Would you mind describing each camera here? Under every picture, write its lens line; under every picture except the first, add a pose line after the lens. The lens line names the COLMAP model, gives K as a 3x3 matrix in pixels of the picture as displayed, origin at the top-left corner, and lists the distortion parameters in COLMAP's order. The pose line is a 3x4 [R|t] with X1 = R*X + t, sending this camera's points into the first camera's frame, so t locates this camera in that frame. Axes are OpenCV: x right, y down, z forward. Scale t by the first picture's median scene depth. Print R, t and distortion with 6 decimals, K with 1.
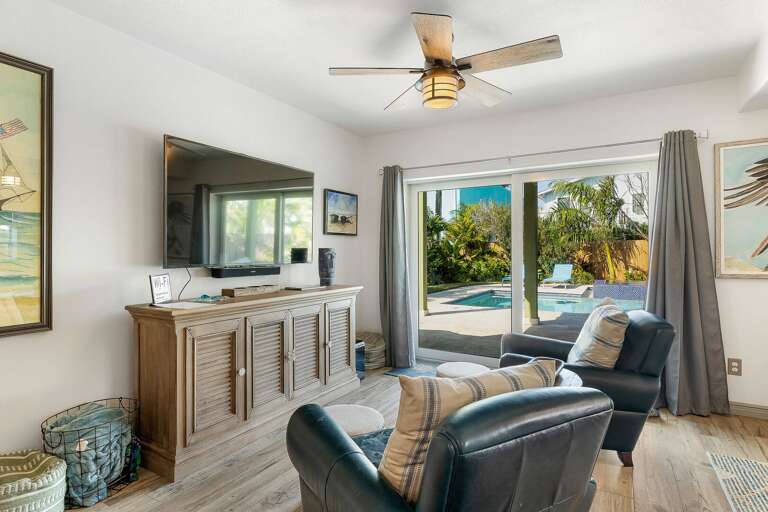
lens RADIAL K [[409.5, 0, 384.0], [0, 409.5, 256.0], [0, 0, 1]] dist [0.000784, 0.000305]
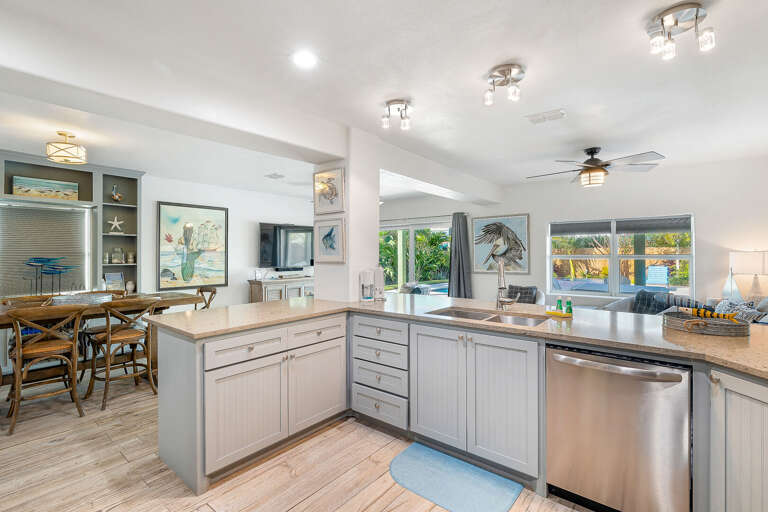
lens RADIAL K [[350.4, 0, 384.0], [0, 350.4, 256.0], [0, 0, 1]] dist [-0.000016, -0.000062]
pose [[0.988723, 0.002249, -0.149739, 0.702373], [-0.002488, 0.999996, -0.001410, -0.052246], [0.149735, 0.001766, 0.988725, -1.311272]]
